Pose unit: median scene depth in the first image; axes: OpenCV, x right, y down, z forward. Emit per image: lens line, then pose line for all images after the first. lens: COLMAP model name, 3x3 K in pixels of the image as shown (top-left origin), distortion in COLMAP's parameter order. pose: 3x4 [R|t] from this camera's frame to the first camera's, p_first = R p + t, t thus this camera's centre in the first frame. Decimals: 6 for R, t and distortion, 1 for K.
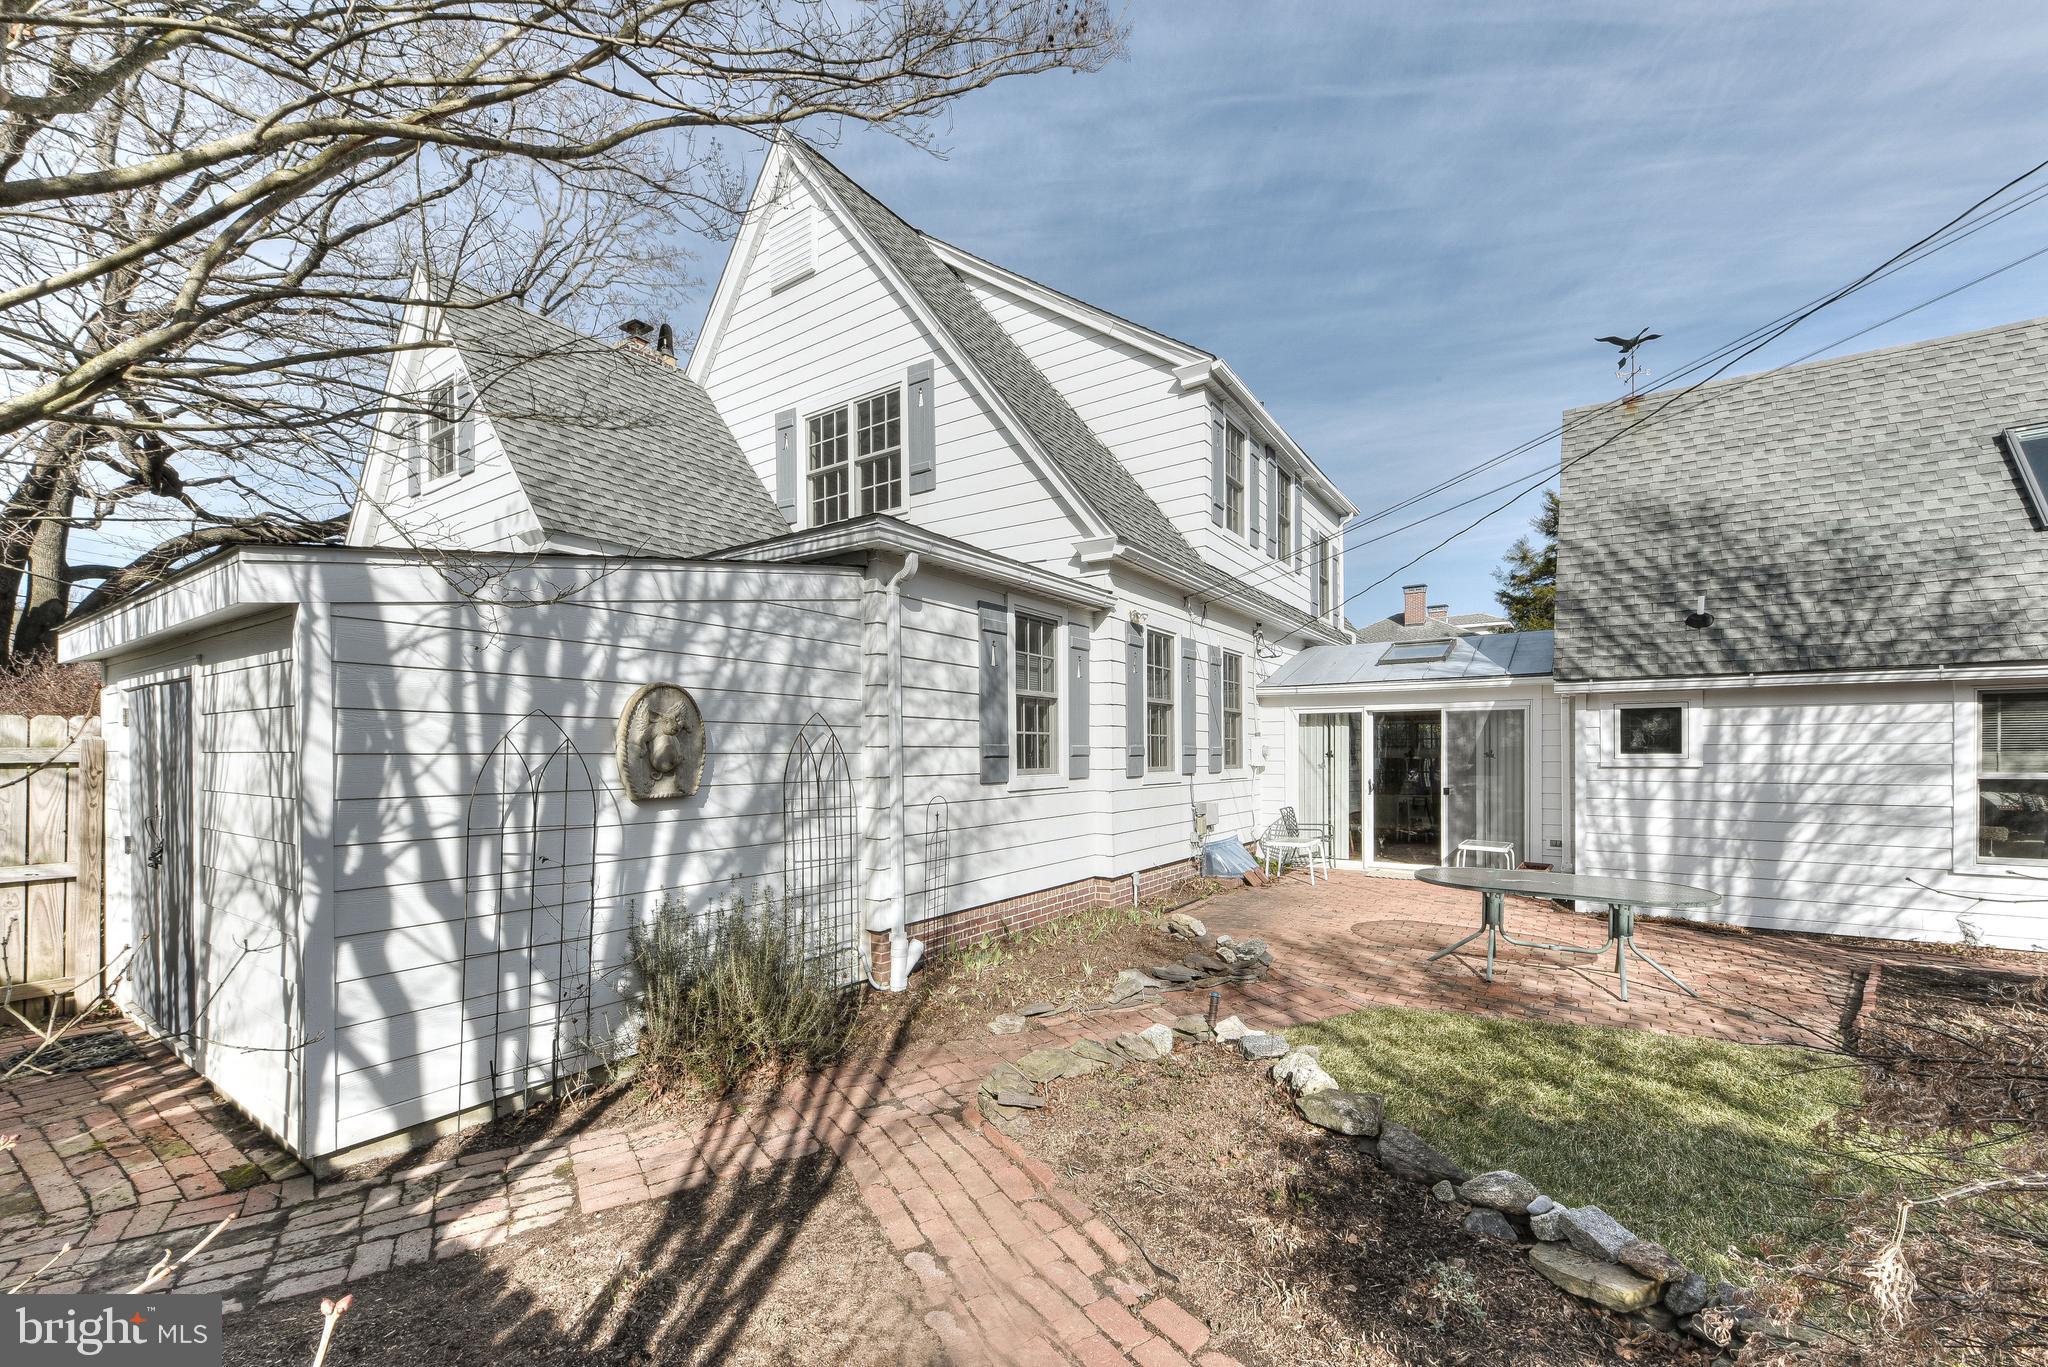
lens RADIAL K [[805.6, 0, 1020.5], [0, 805.6, 755.3], [0, 0, 1]] dist [0.015650, -0.008236]
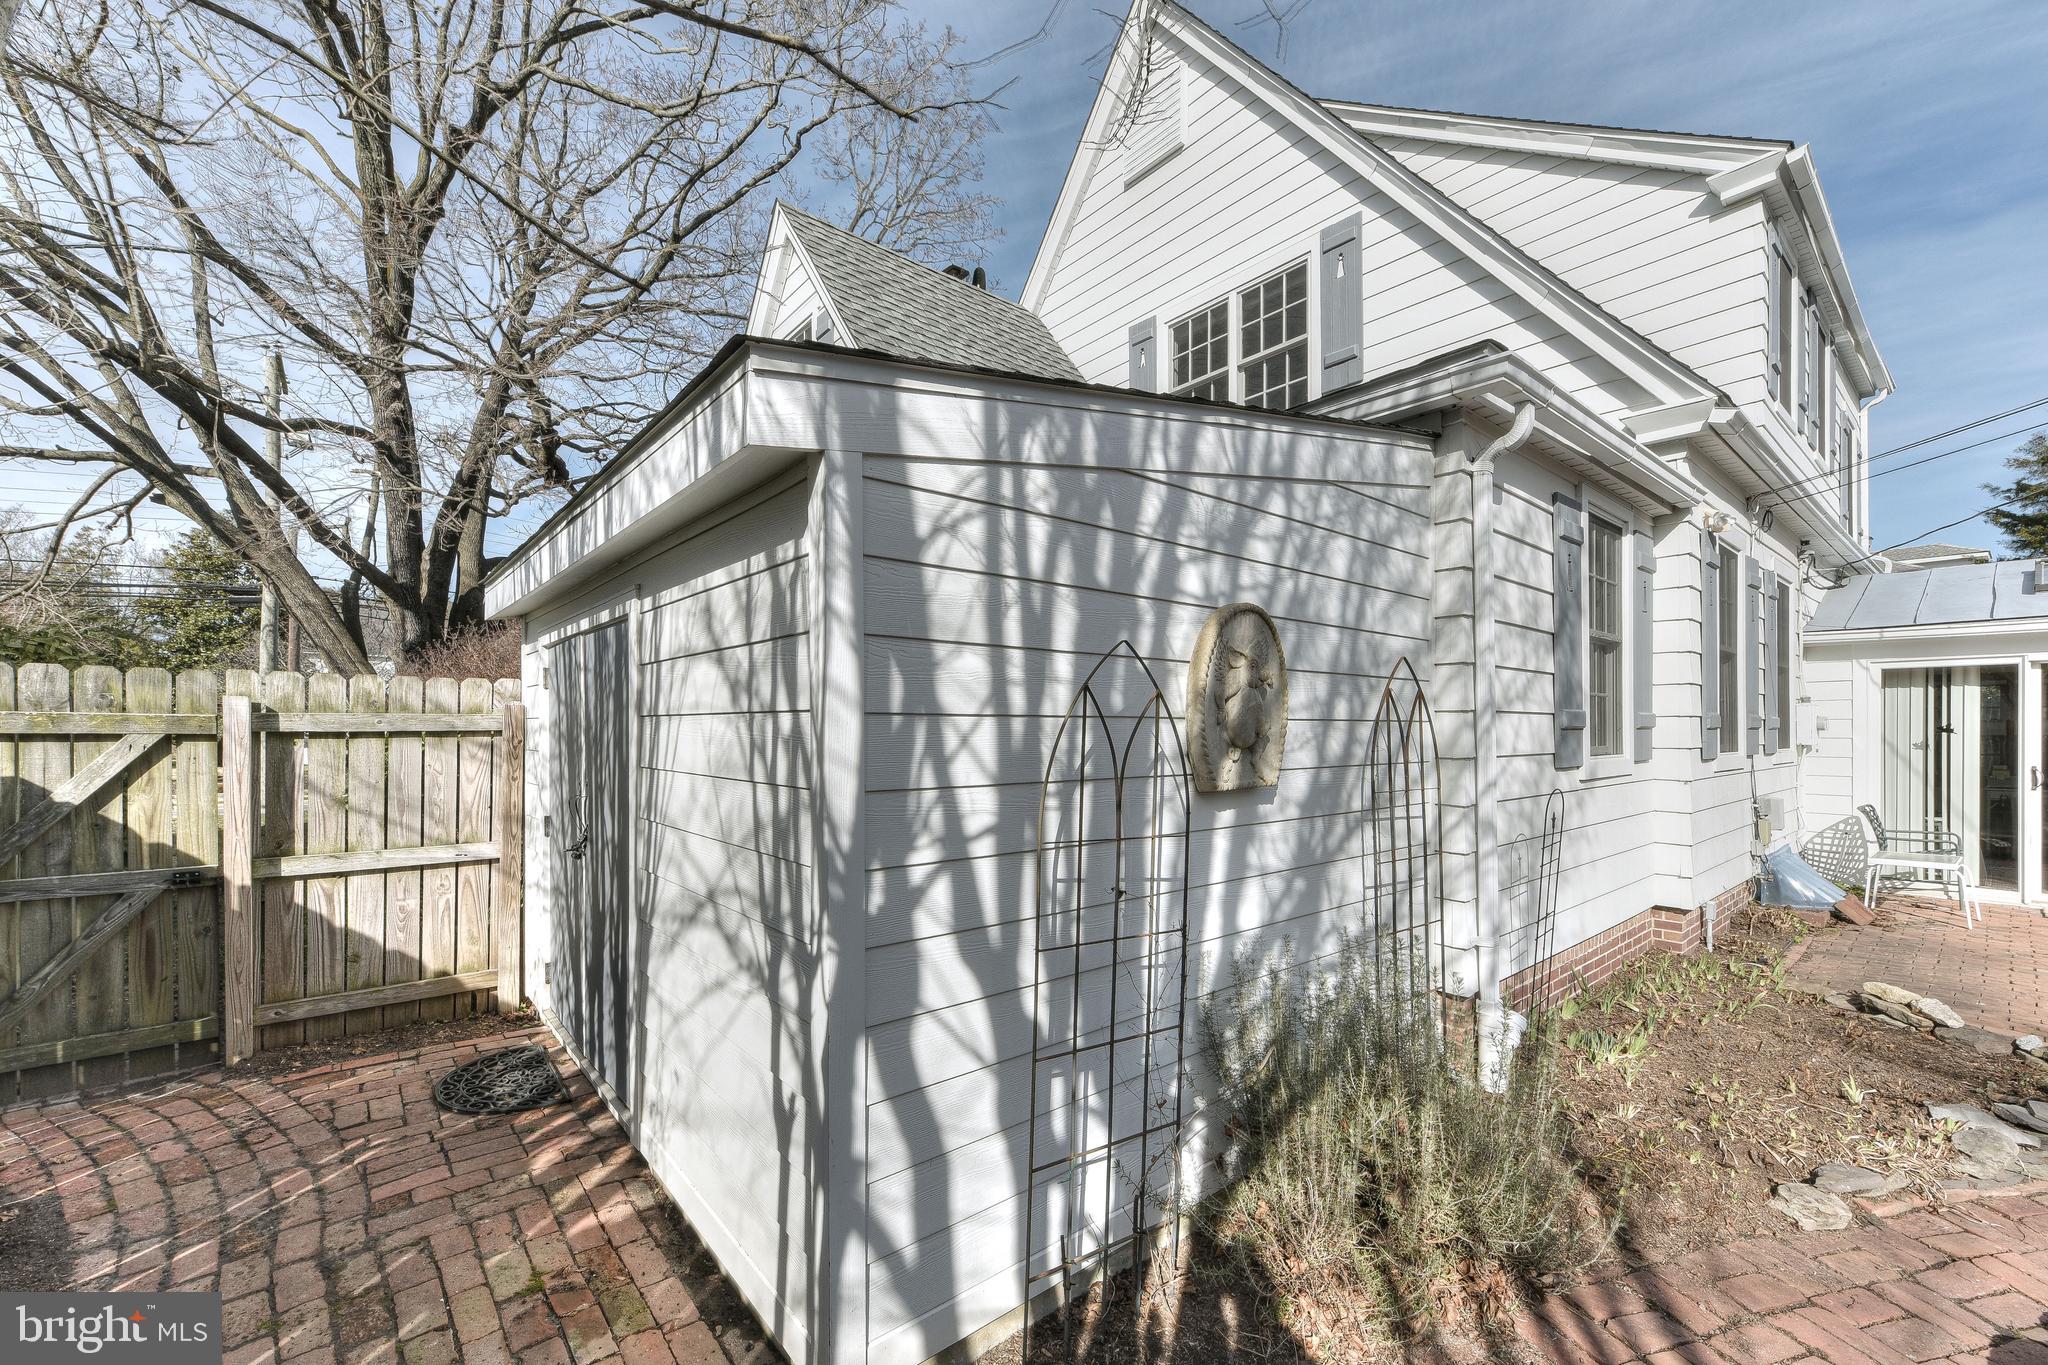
lens RADIAL K [[824.8, 0, 1023.3], [0, 824.8, 739.1], [0, 0, 1]] dist [-0.028139, 0.013680]
pose [[0.959460, 0.003698, -0.281820, -0.386215], [-0.001541, 0.999968, 0.007875, 0.008559], [0.281840, -0.007122, 0.959435, 0.324422]]
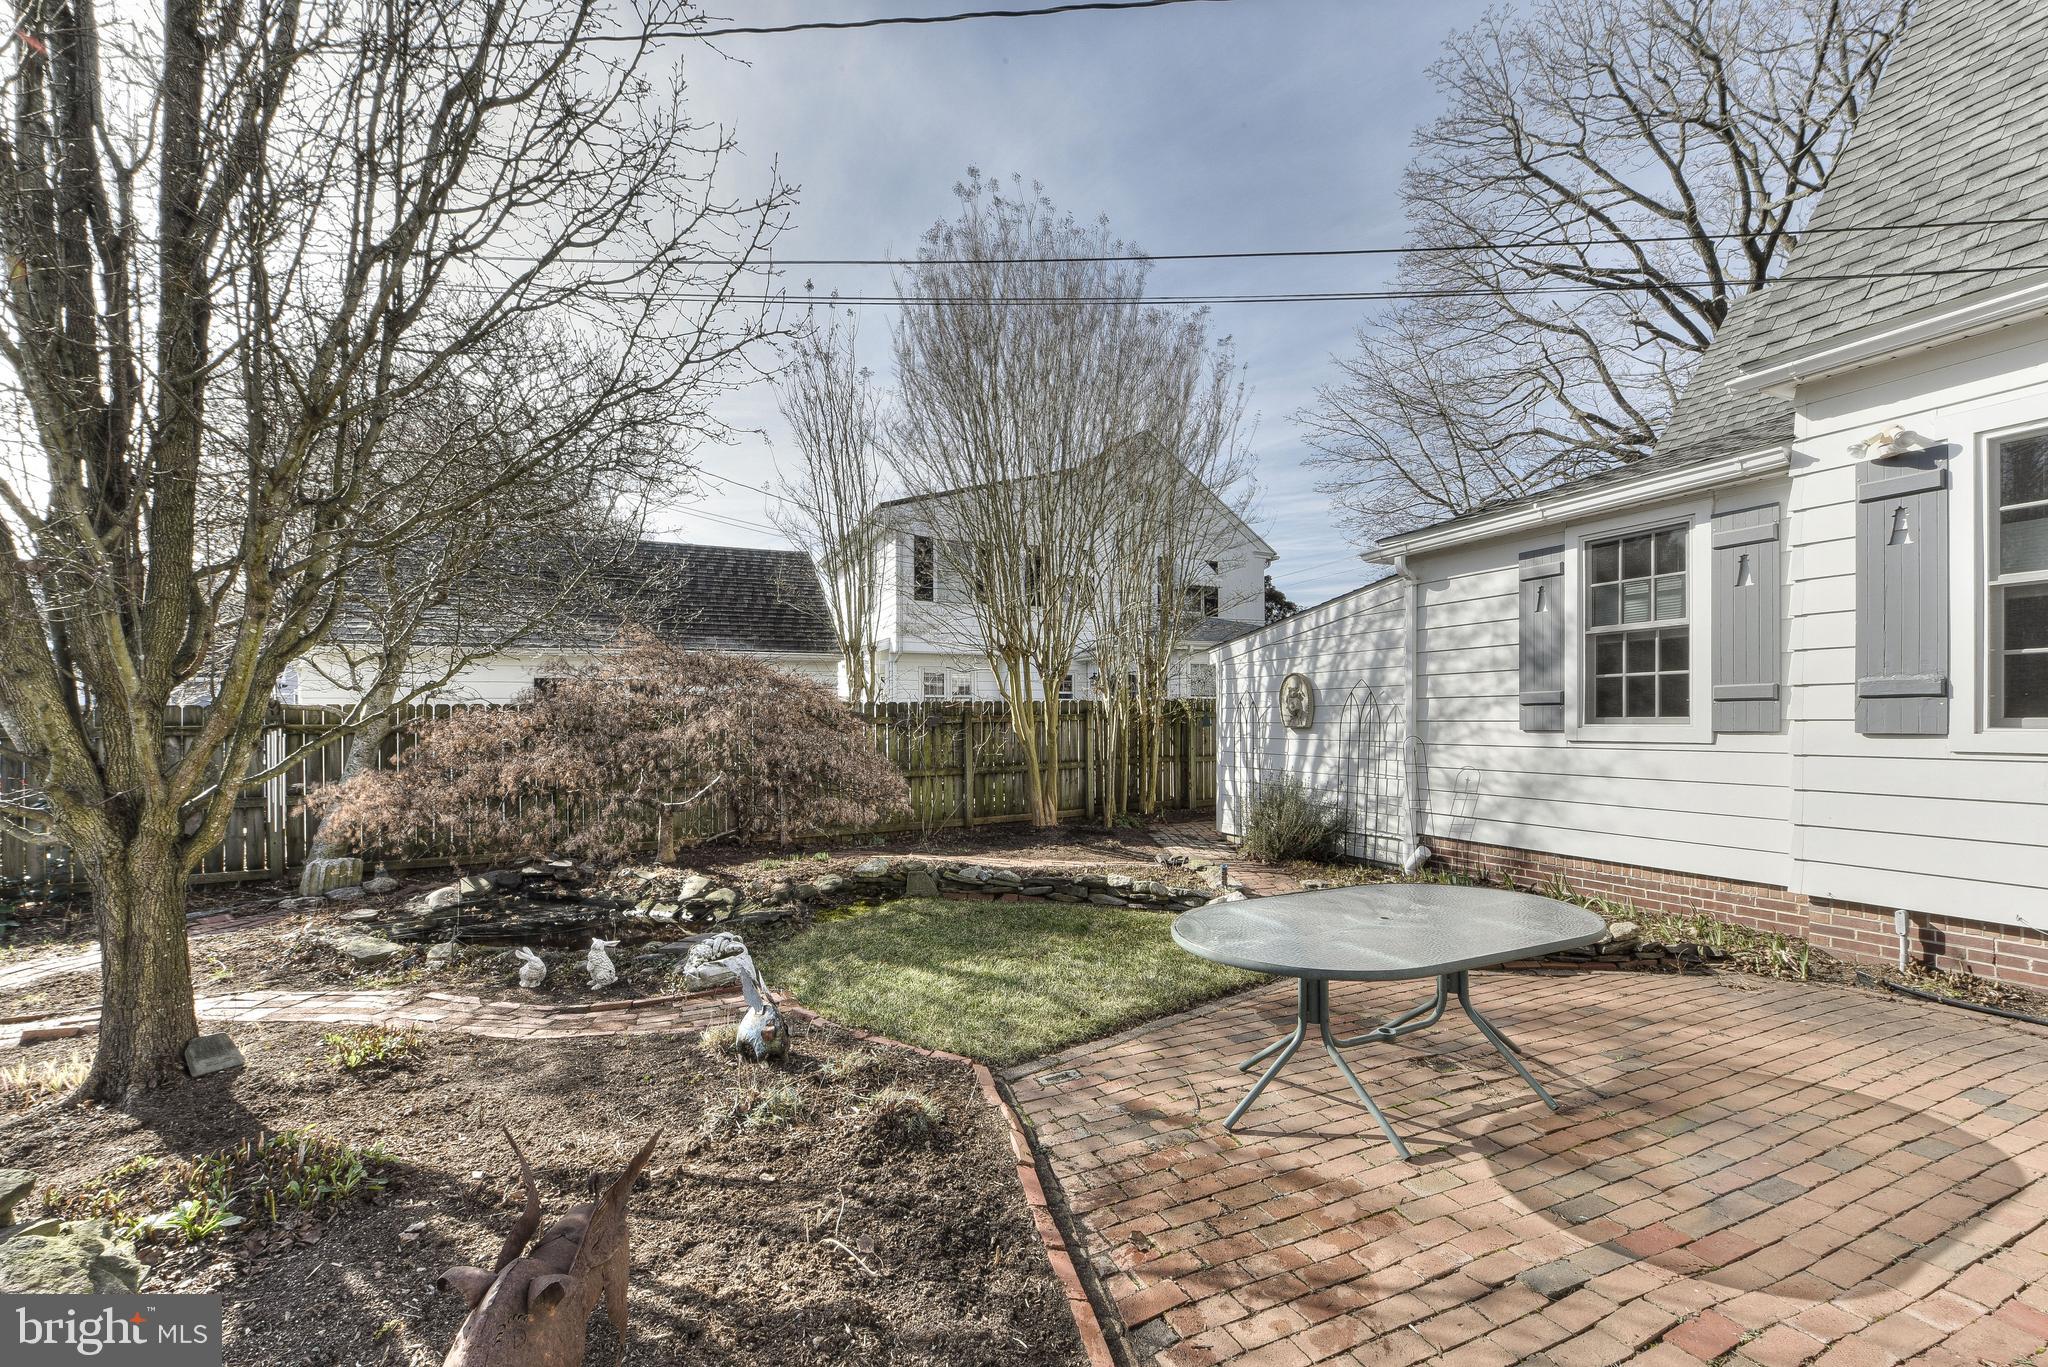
lens RADIAL K [[852.5, 0, 1024.0], [0, 852.5, 683.5], [0, 0, 1]] dist [-0.001851, -0.000470]
pose [[-0.509759, -0.030944, -0.859760, 1.655099], [0.005680, 0.999210, -0.039331, 0.017722], [0.860298, -0.024932, -0.509181, 1.386488]]
